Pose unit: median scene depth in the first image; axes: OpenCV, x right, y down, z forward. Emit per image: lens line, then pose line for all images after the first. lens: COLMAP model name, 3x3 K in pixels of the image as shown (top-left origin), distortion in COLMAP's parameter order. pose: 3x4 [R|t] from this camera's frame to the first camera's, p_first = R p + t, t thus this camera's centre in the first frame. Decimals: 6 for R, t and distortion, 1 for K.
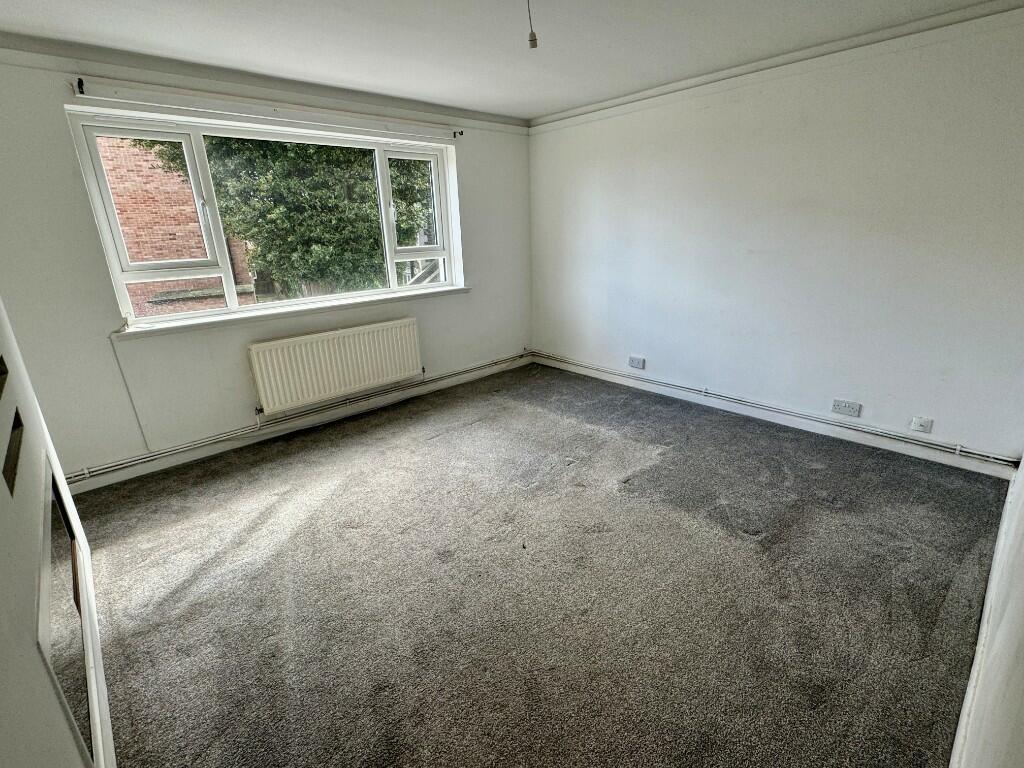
lens RADIAL K [[480.2, 0, 517.6], [0, 480.2, 387.8], [0, 0, 1]] dist [0.005379, 0.000311]
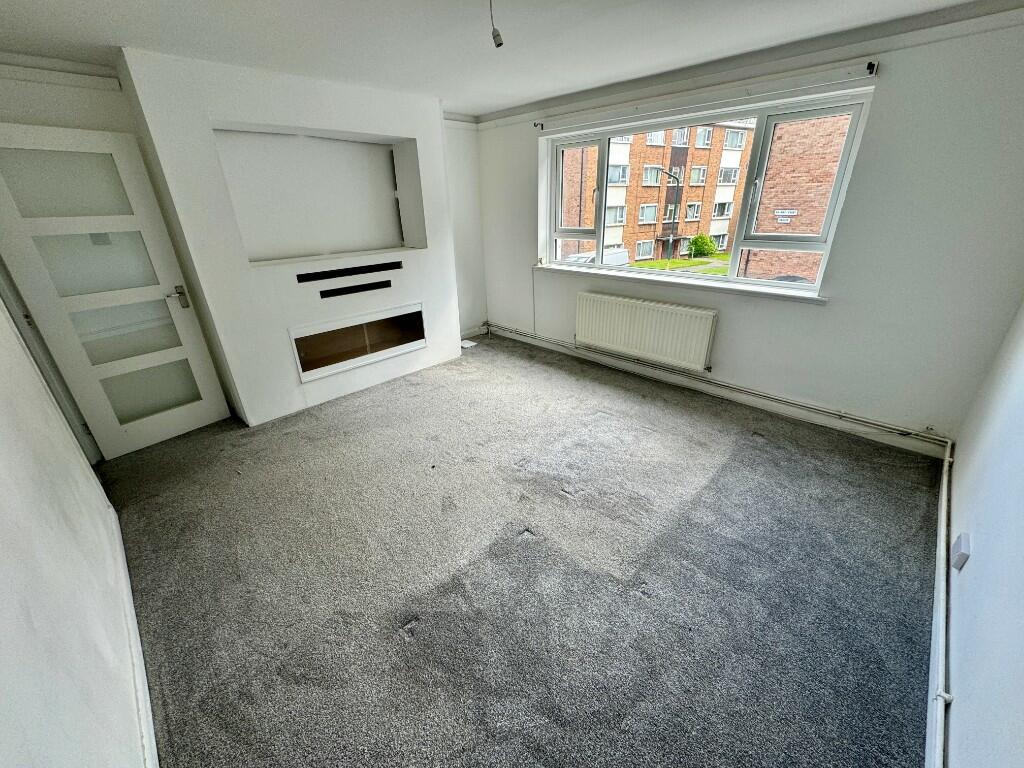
lens RADIAL K [[402.9, 0, 506.4], [0, 402.9, 389.0], [0, 0, 1]] dist [-0.002257, 0.000013]
pose [[0.029064, 0.456167, -0.889420, 0.540408], [-0.284331, 0.856811, 0.430151, -0.243334], [0.958285, 0.240388, 0.154605, 0.540036]]
